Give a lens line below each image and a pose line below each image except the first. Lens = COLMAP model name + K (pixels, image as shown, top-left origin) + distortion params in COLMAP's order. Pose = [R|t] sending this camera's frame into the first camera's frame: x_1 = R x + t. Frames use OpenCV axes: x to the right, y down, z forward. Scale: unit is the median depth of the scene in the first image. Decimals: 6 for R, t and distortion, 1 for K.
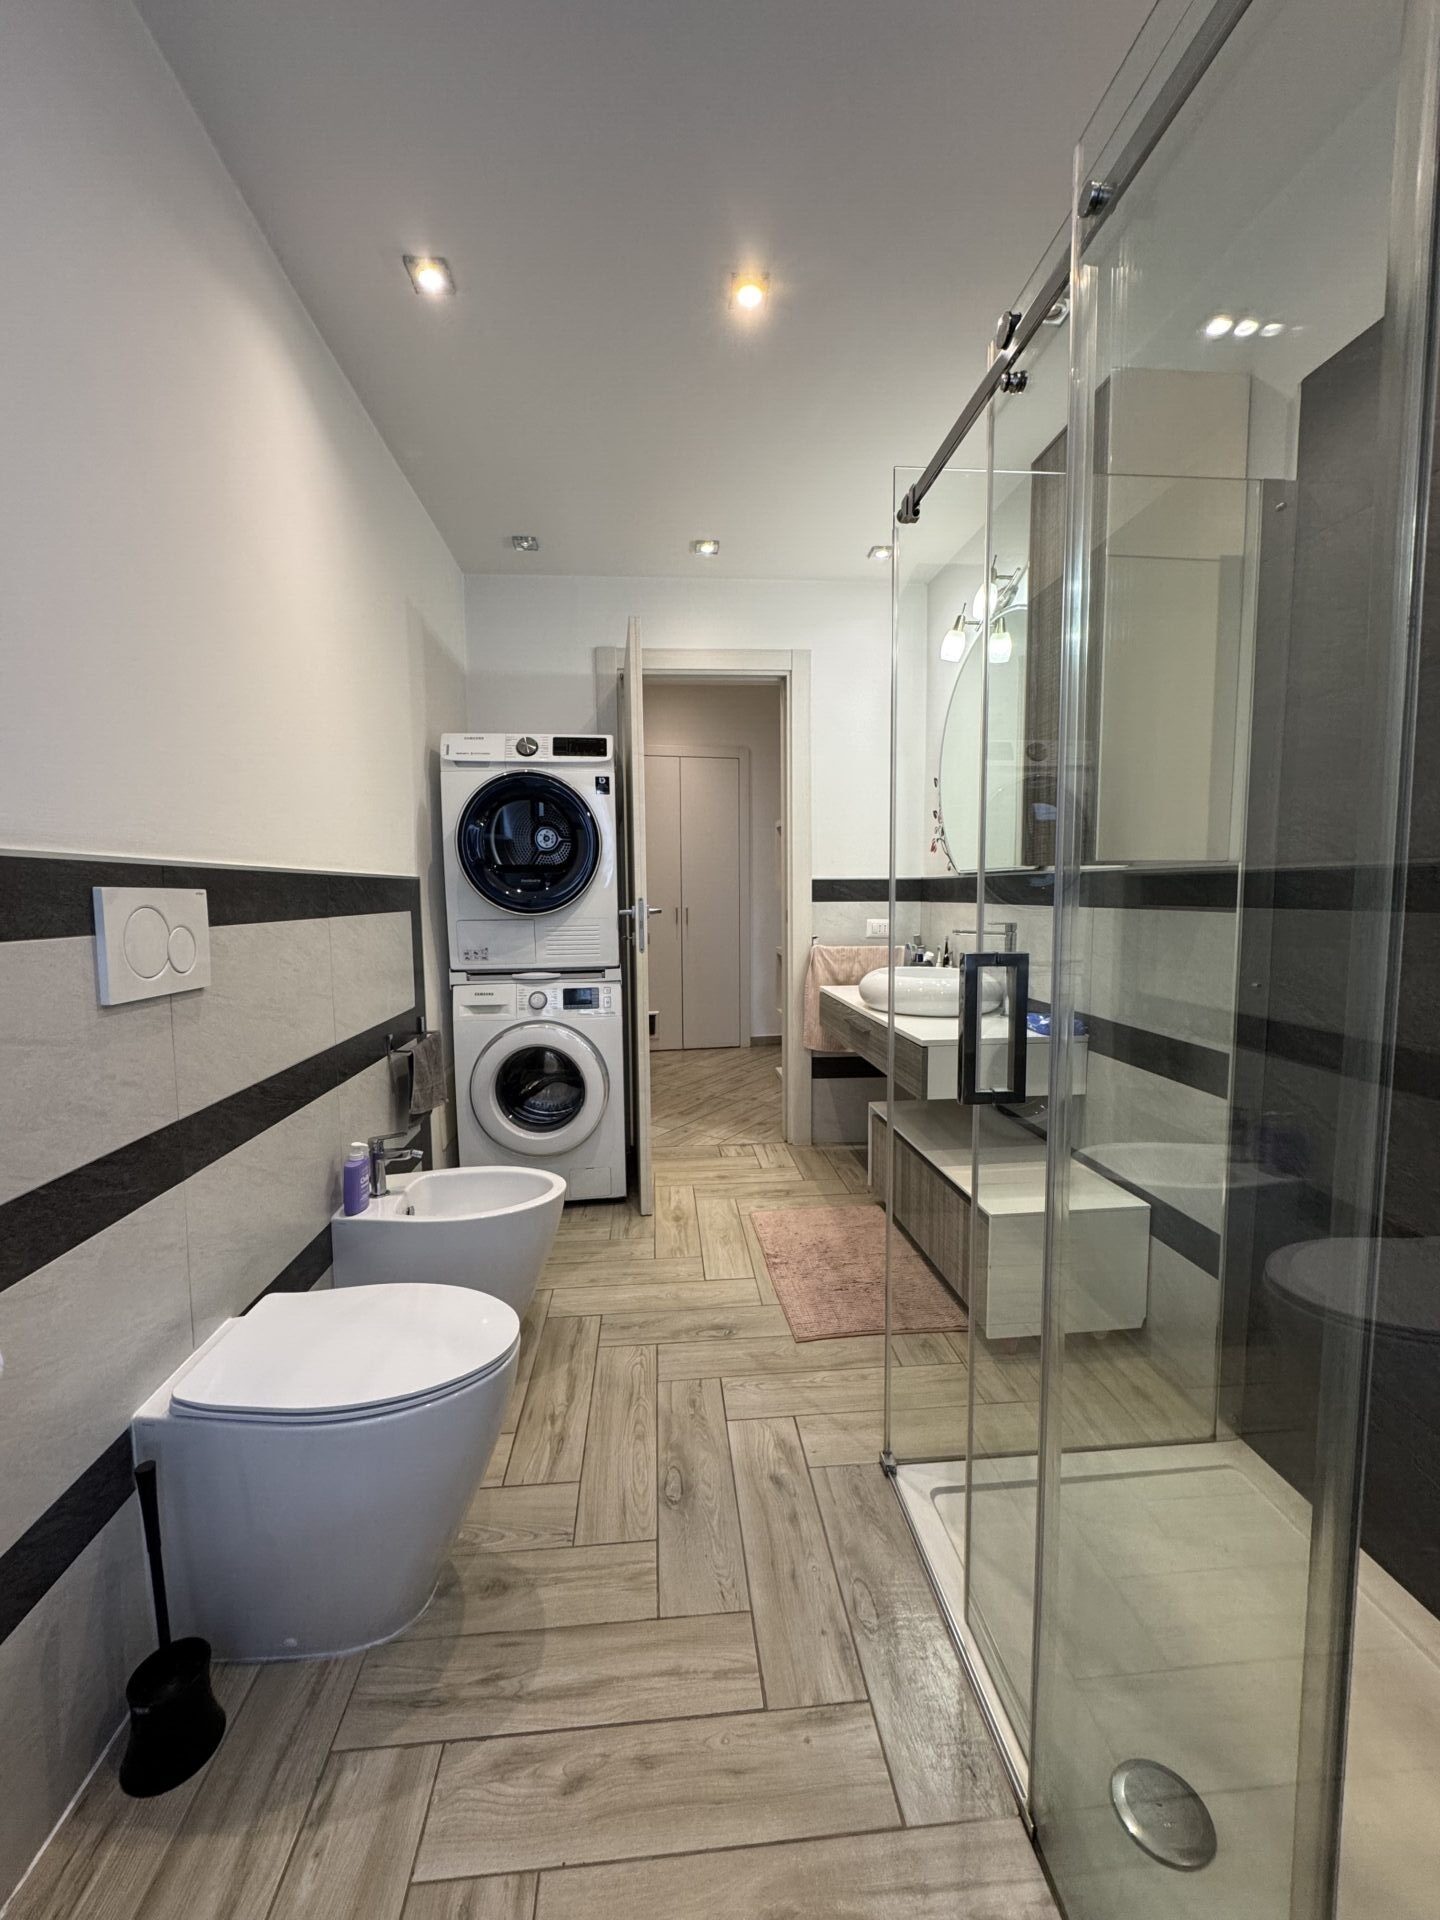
lens RADIAL K [[759.0, 0, 718.8], [0, 759.0, 959.1], [0, 0, 1]] dist [-0.003087, 0.001095]
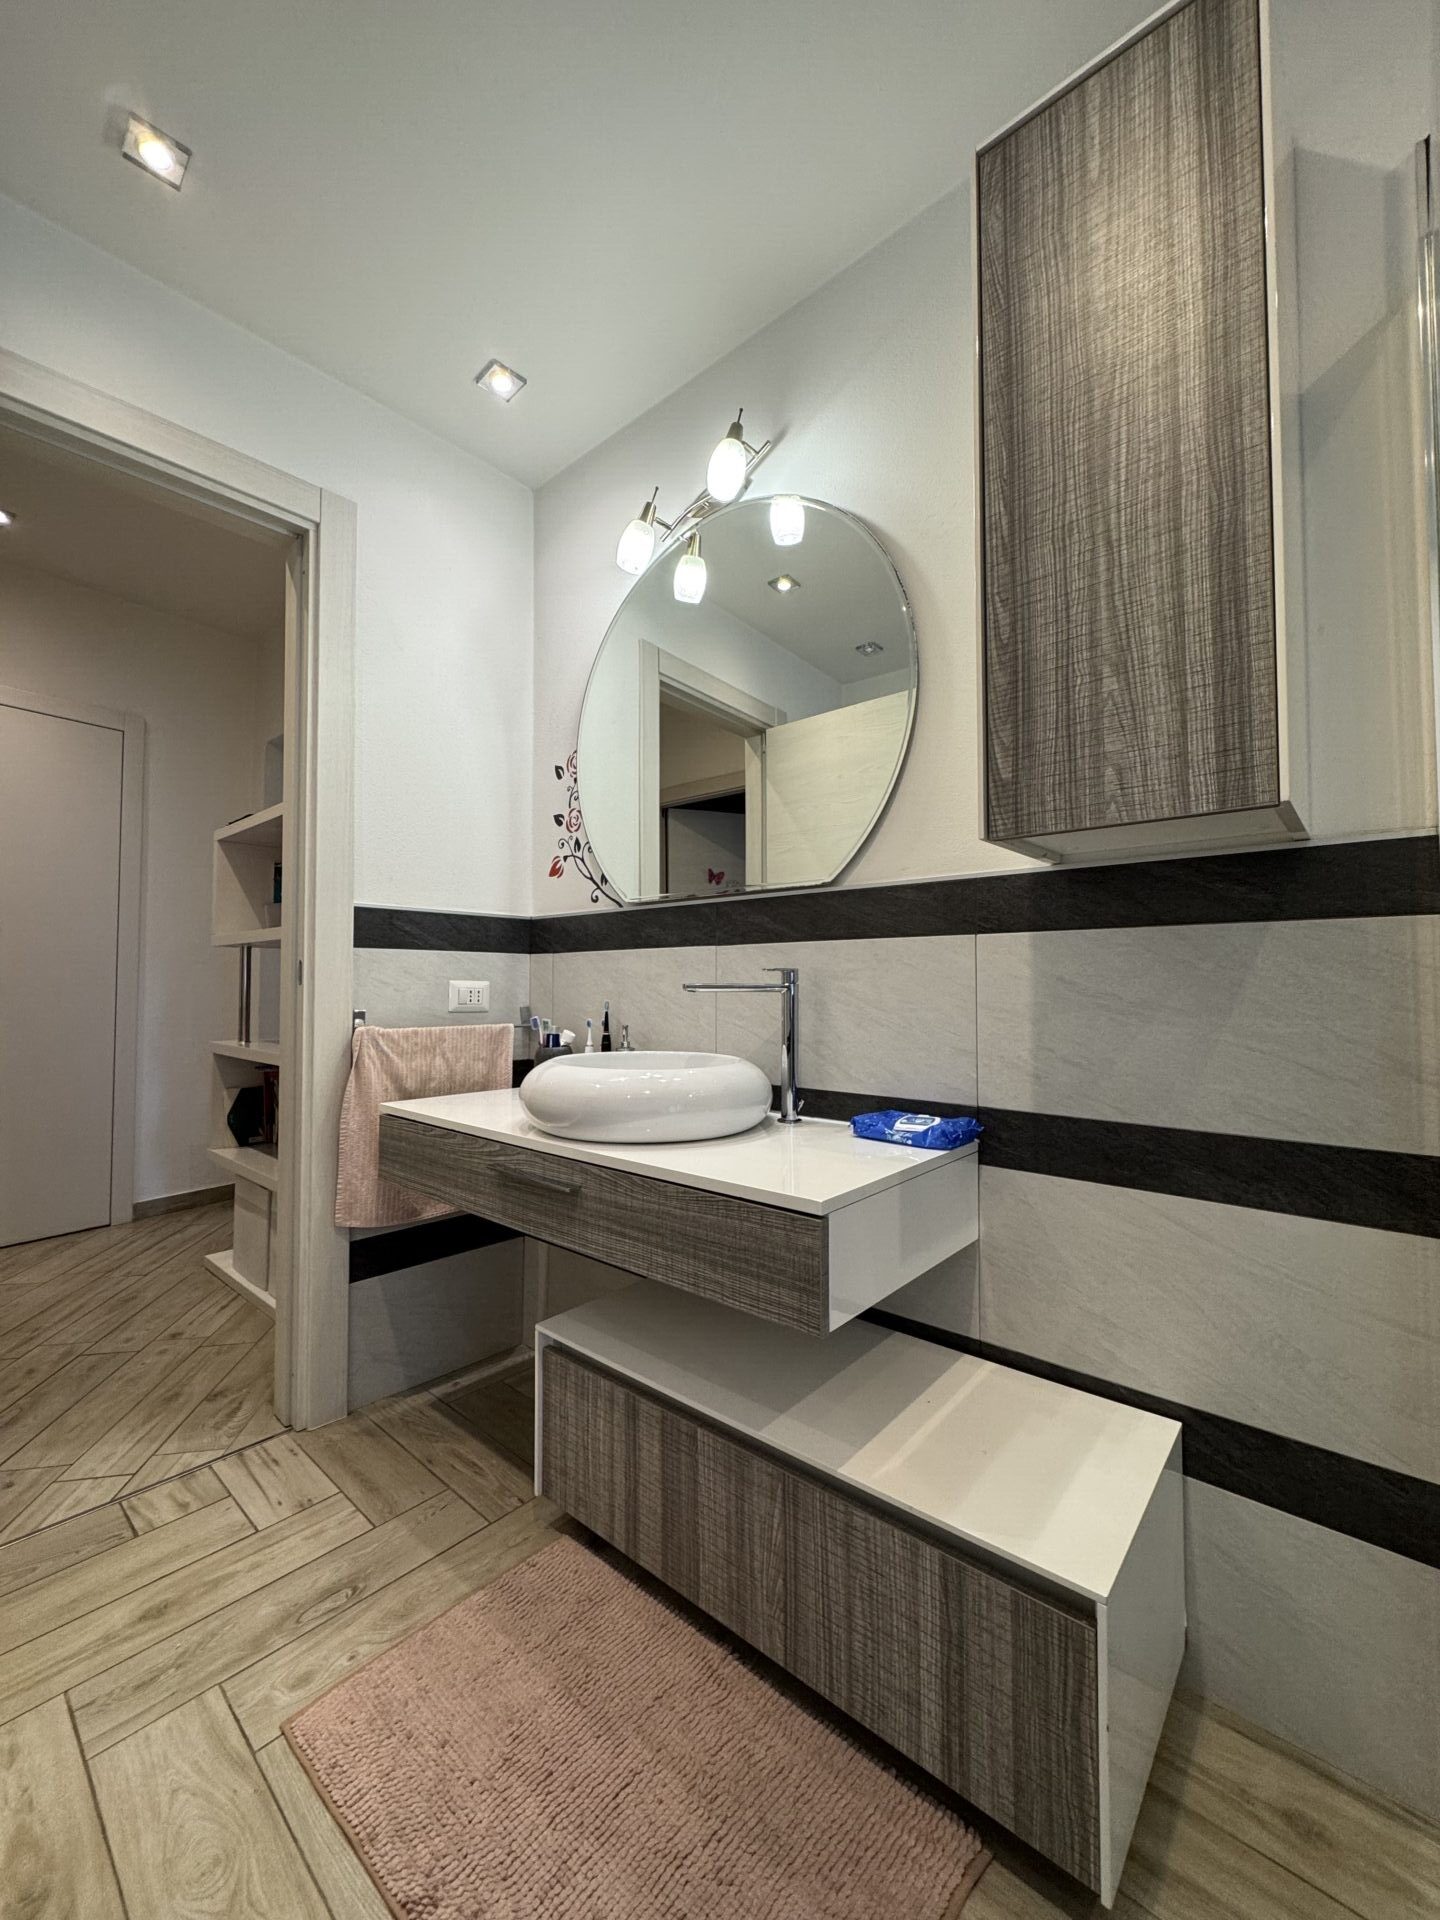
lens RADIAL K [[759.0, 0, 716.9], [0, 759.0, 954.2], [0, 0, 1]] dist [-0.003087, 0.001095]
pose [[0.729460, 0.027758, 0.683460, -0.062757], [0.060792, 0.992592, -0.105197, 0.001891], [-0.681317, 0.118286, 0.722368, 0.469100]]
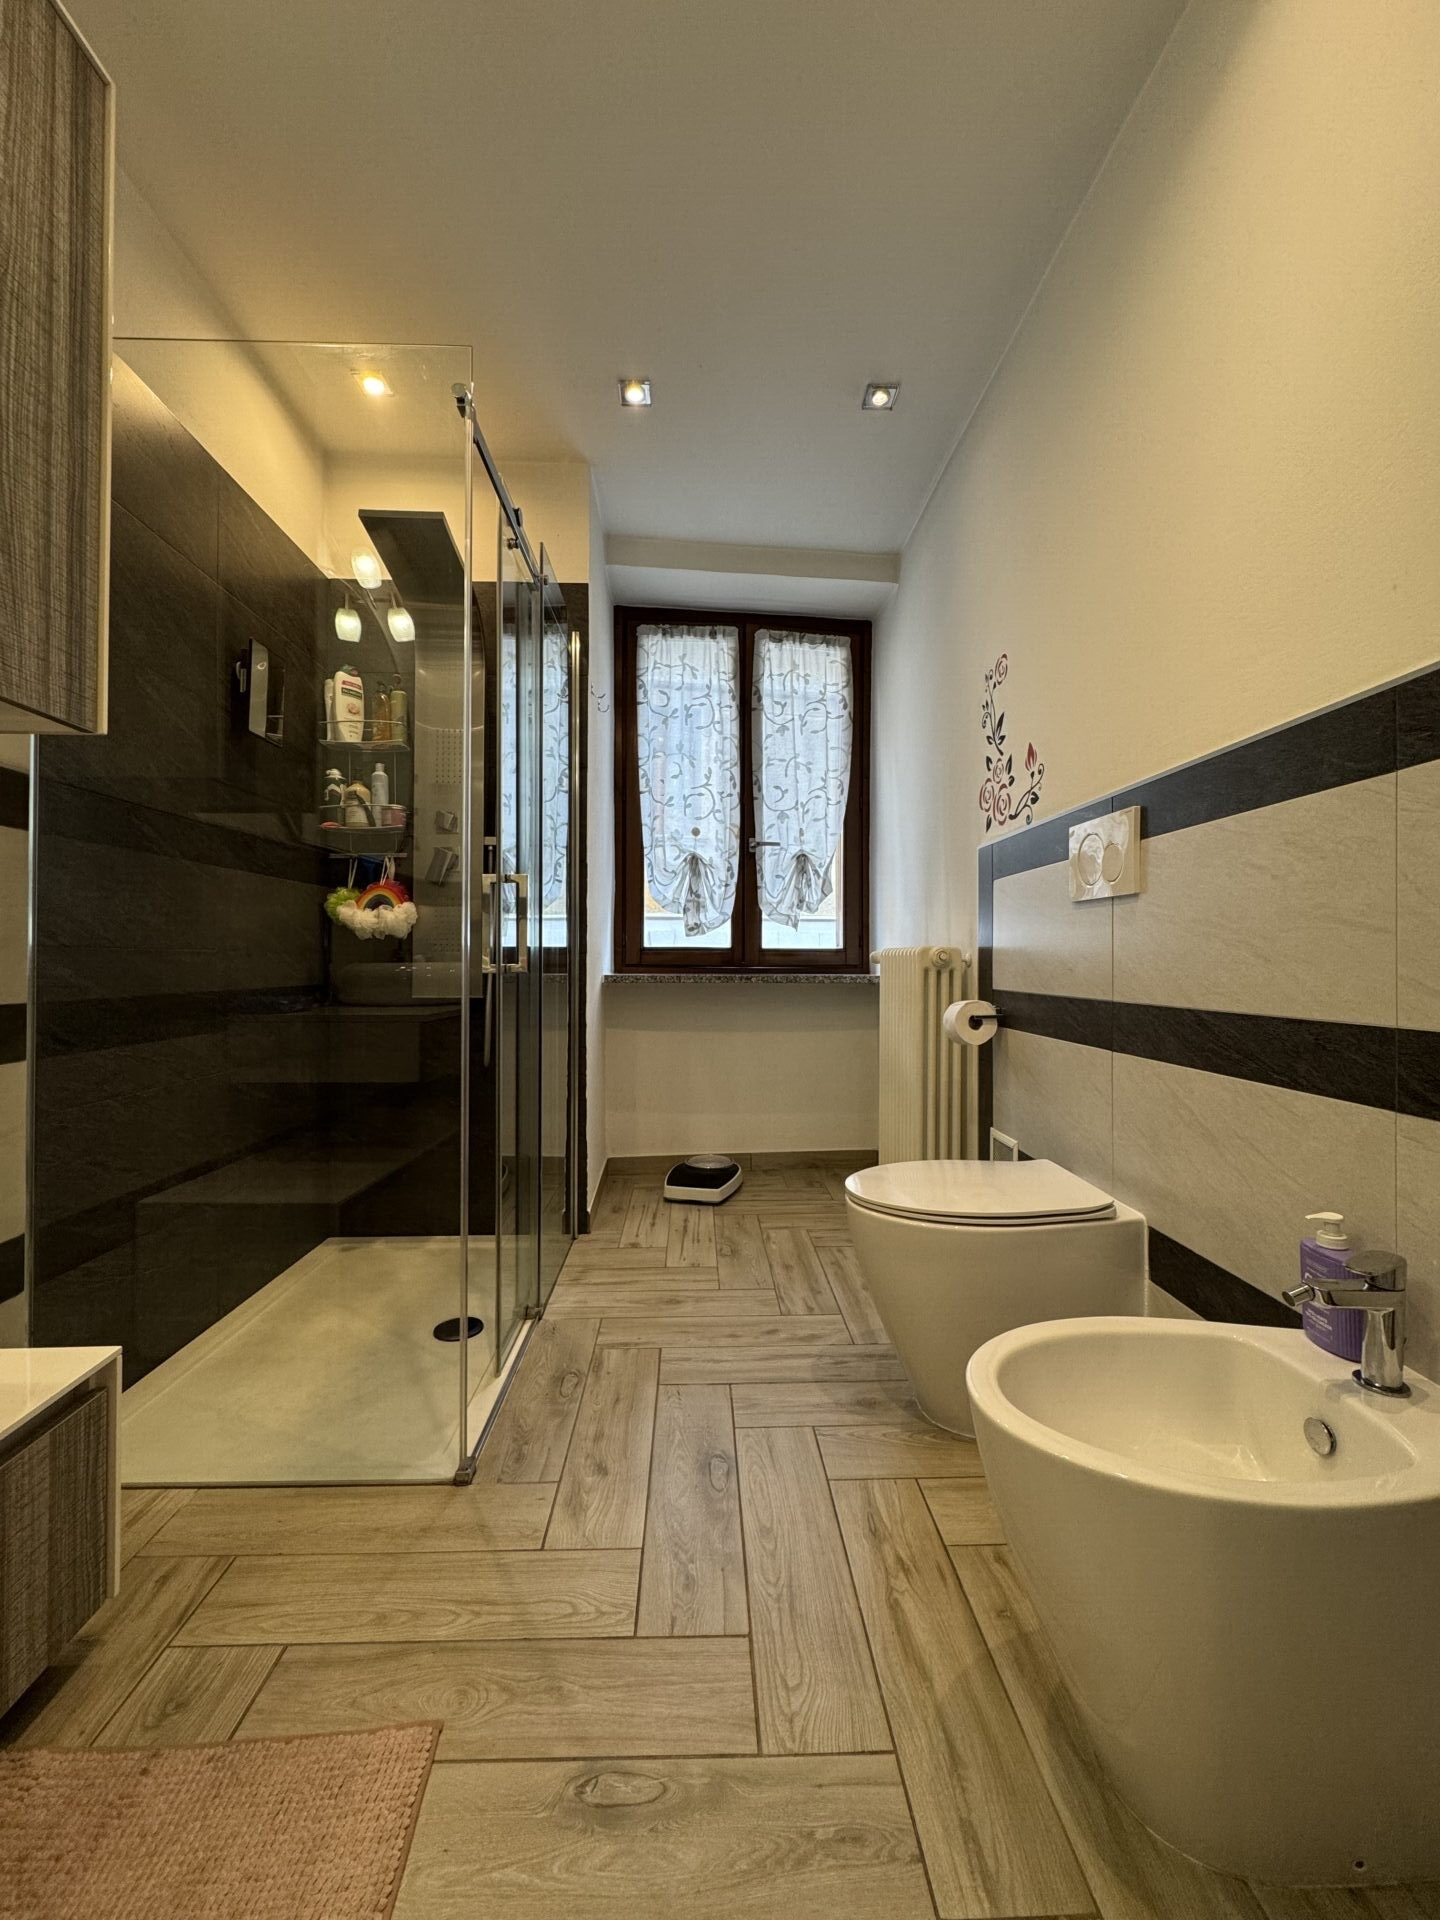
lens RADIAL K [[759.0, 0, 717.8], [0, 759.0, 958.4], [0, 0, 1]] dist [-0.003087, 0.001095]
pose [[-0.998491, 0.003839, 0.054788, -0.052463], [0.008433, 0.996441, 0.083874, 0.012728], [-0.054271, 0.084209, -0.994969, 0.883023]]
